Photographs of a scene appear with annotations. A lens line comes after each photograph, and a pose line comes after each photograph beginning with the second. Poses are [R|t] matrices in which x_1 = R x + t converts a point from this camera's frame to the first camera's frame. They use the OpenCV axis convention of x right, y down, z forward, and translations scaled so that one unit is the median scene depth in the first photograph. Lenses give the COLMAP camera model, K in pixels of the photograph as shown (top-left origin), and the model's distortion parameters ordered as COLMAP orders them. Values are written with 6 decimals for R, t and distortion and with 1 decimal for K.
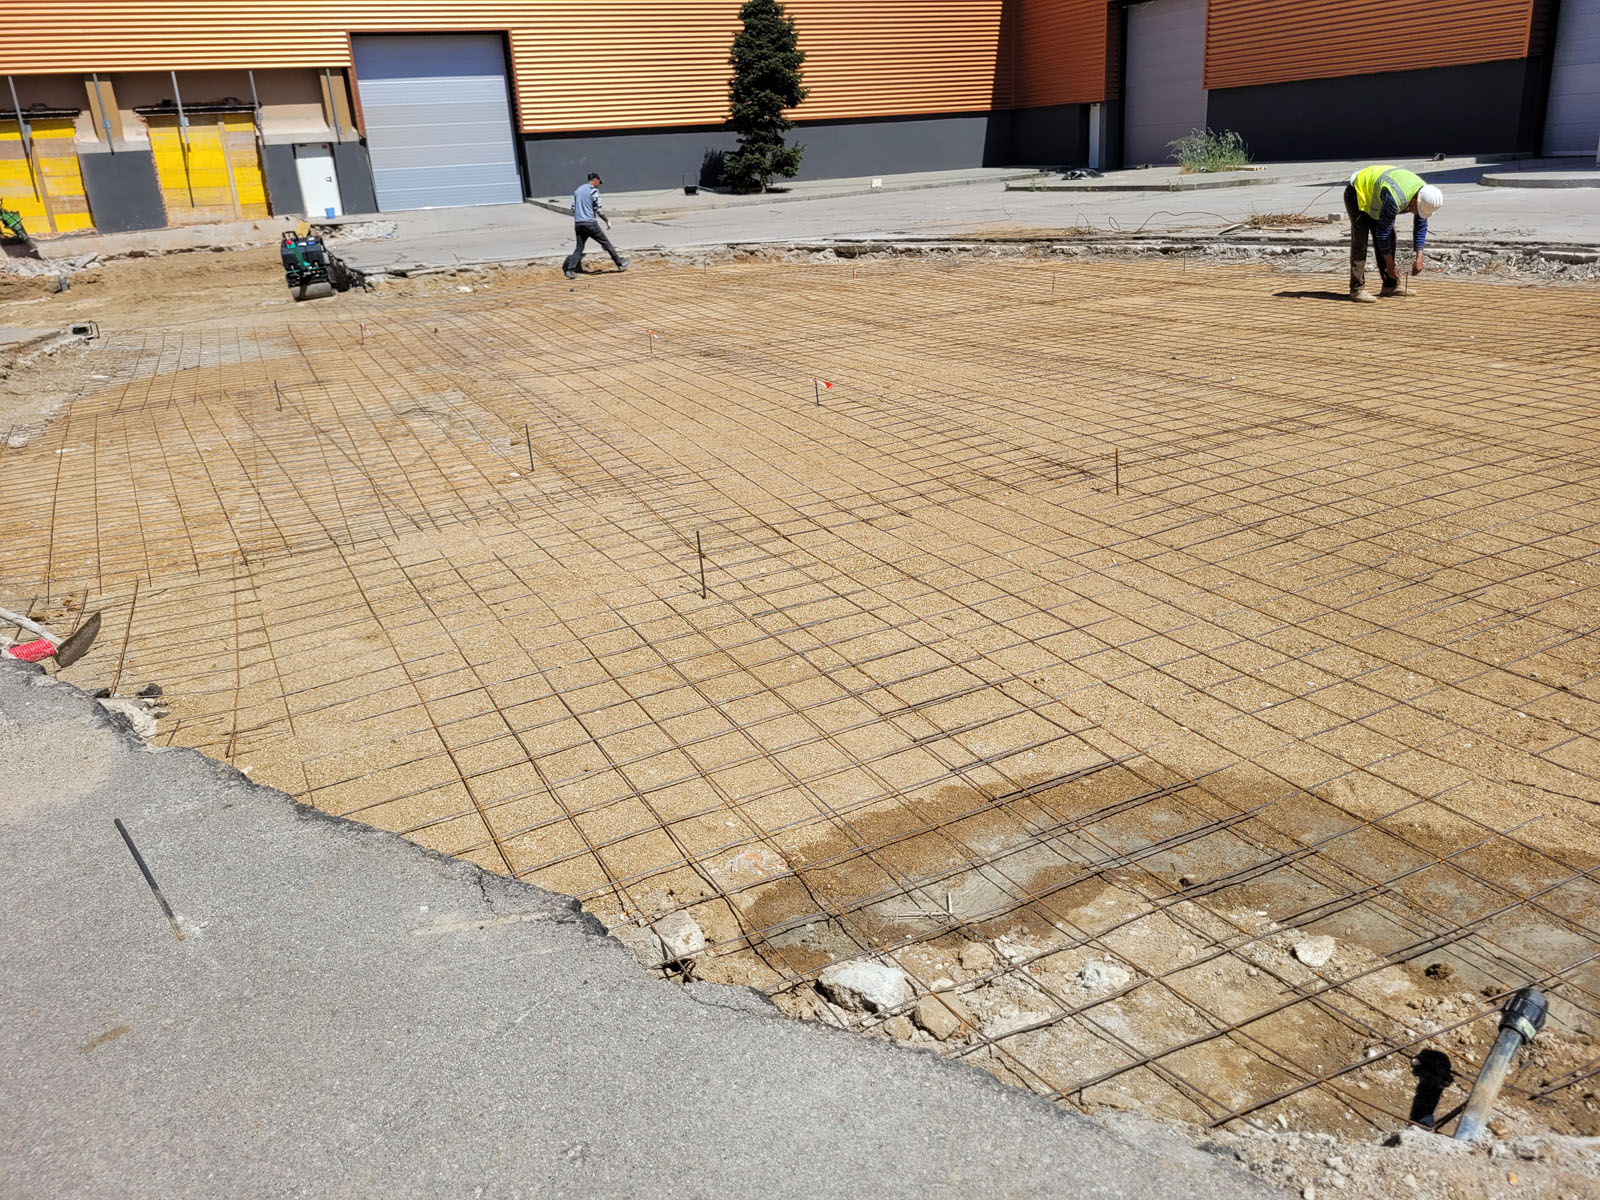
lens RADIAL K [[1197.9, 0, 800.9], [0, 1197.9, 574.8], [0, 0, 1]] dist [0.011851, -0.006246]
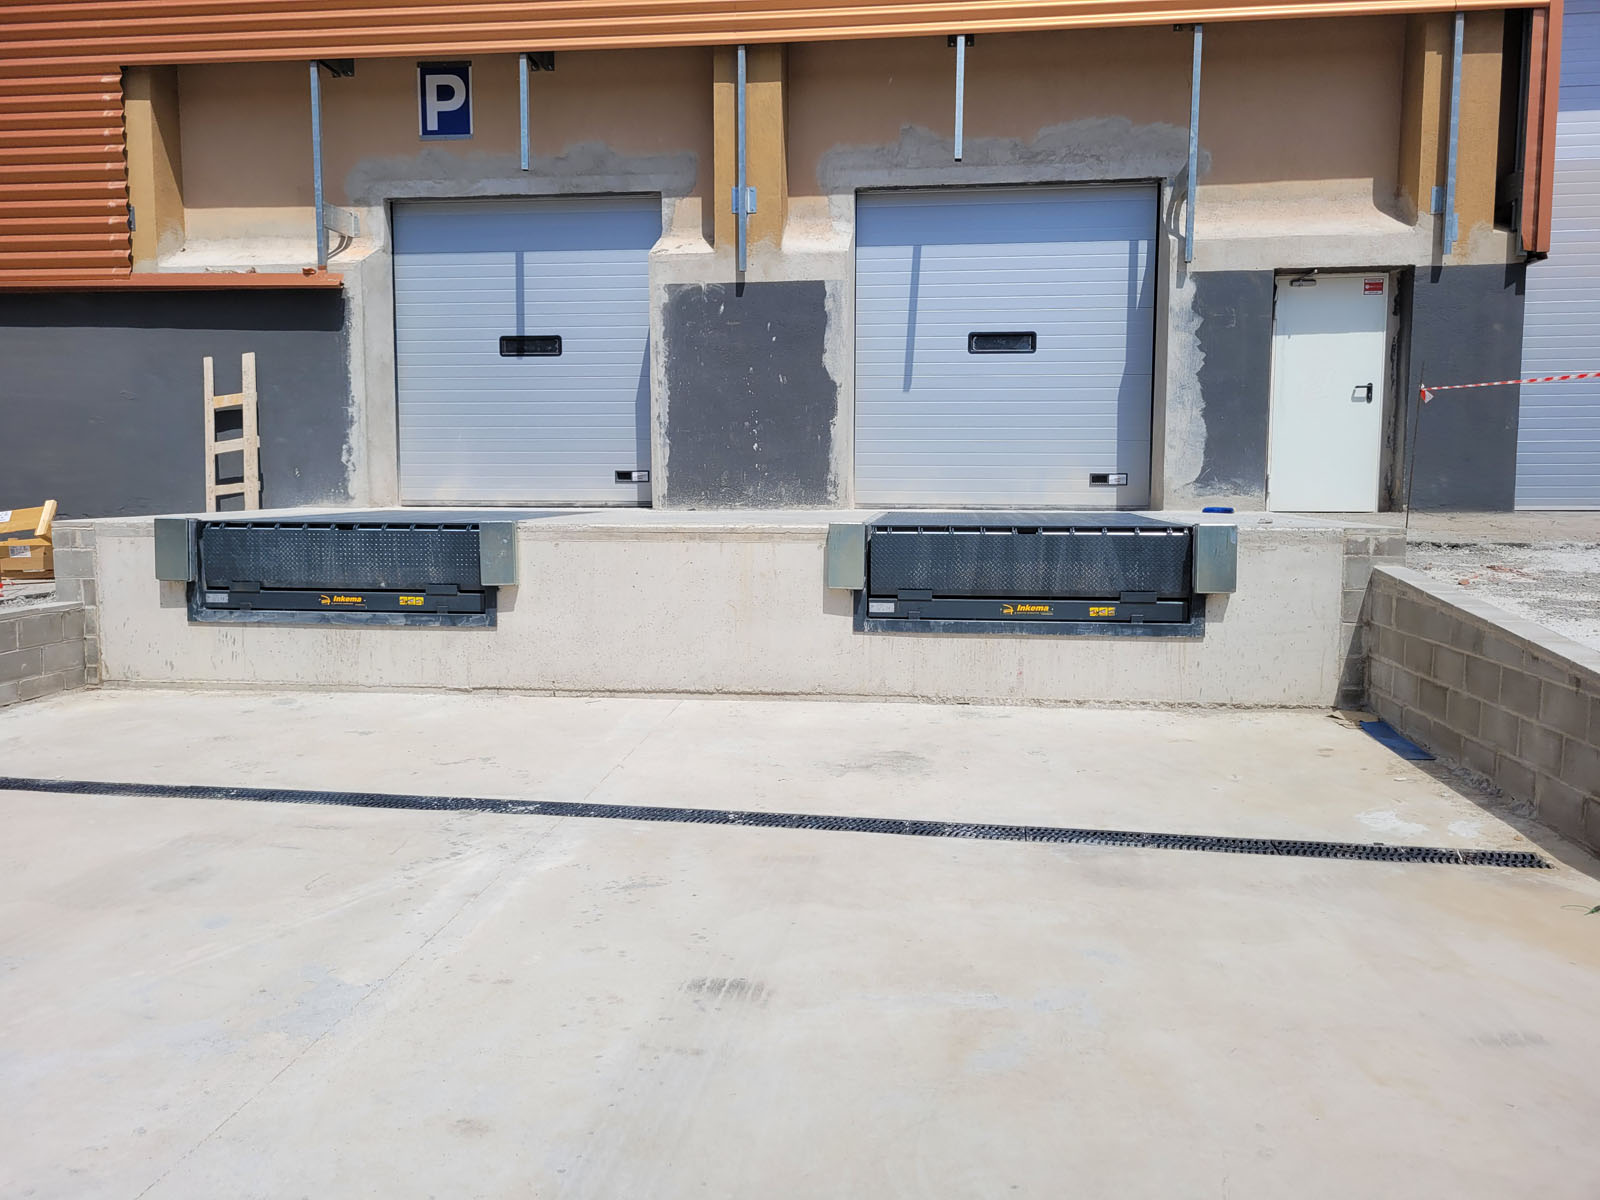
lens RADIAL K [[1197.9, 0, 800.9], [0, 1197.9, 574.8], [0, 0, 1]] dist [0.011851, -0.006246]
pose [[0.820744, 0.104636, -0.561633, -0.356777], [-0.230218, 0.960306, -0.157518, -0.221530], [0.522857, 0.258580, 0.812254, 0.743689]]
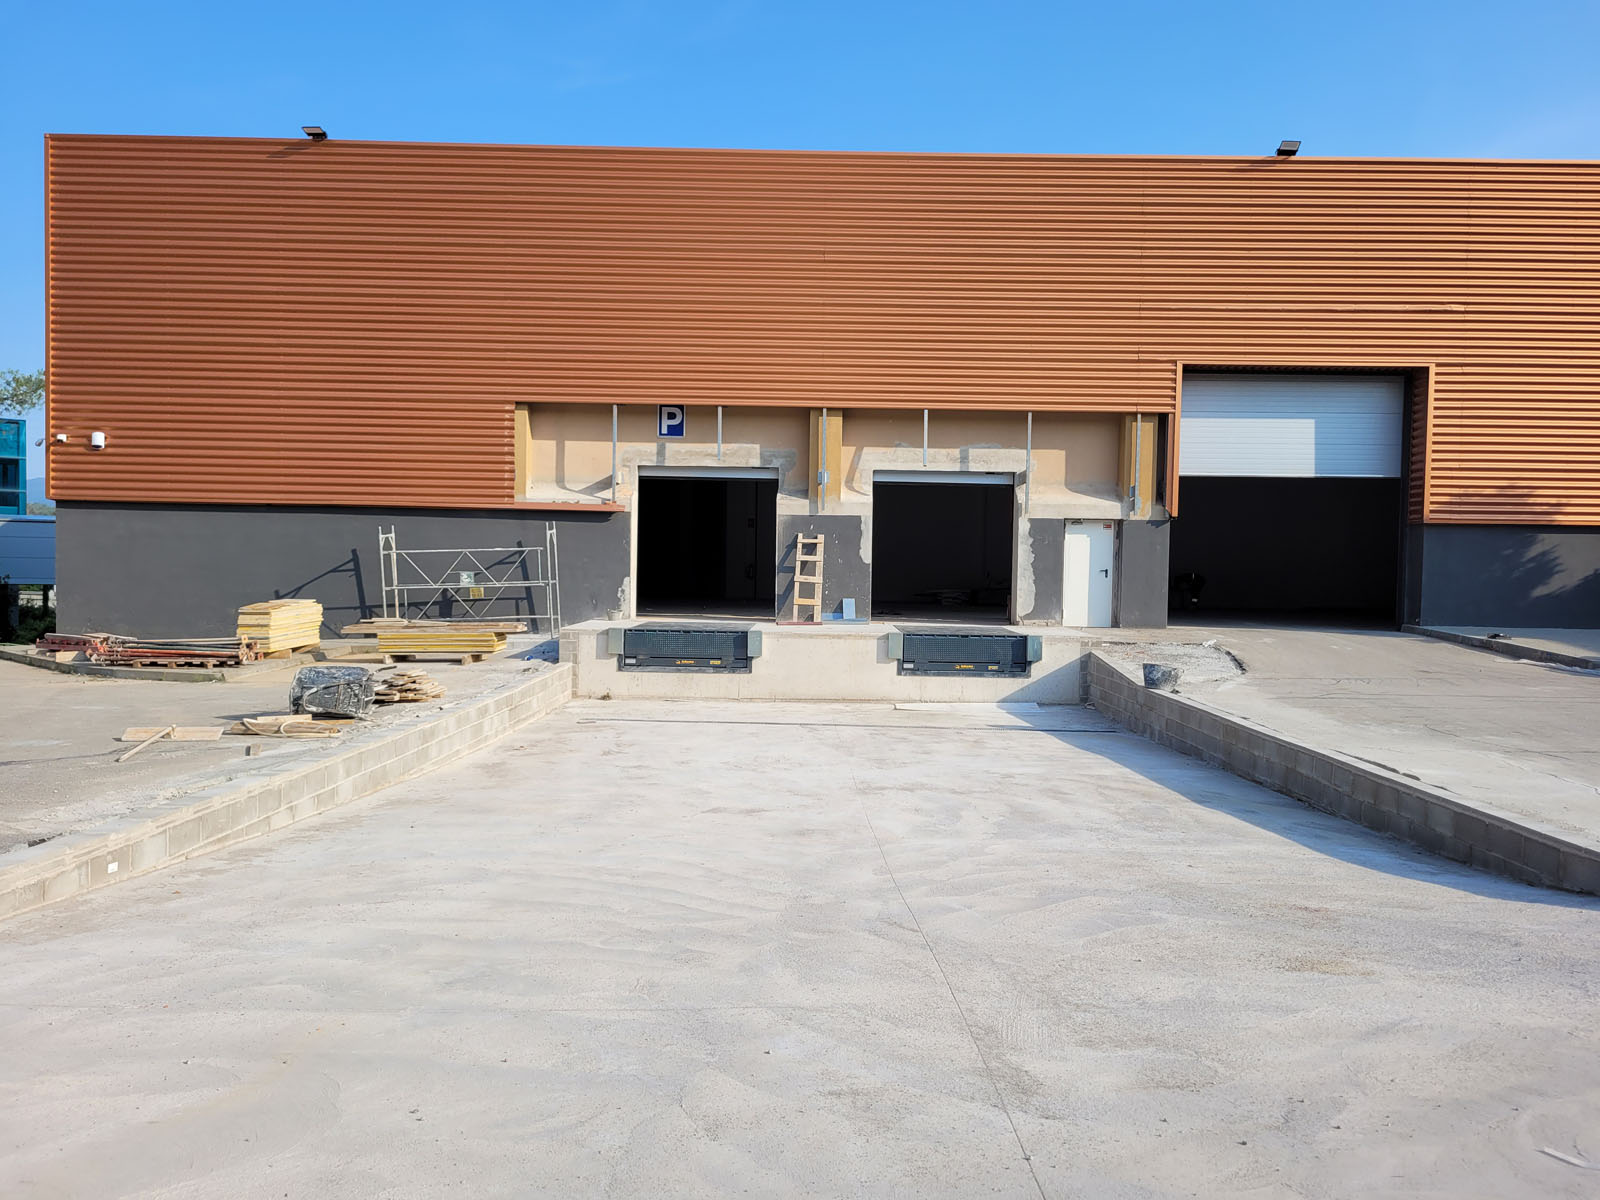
lens RADIAL K [[1239.5, 0, 800.0], [0, 1239.5, 600.0], [0, 0, 1]] dist [0.005111, 0.001332]
pose [[0.881206, 0.084374, -0.465143, -0.240149], [-0.214507, 0.948182, -0.234386, -0.132147], [0.421264, 0.306319, 0.853643, 0.390129]]
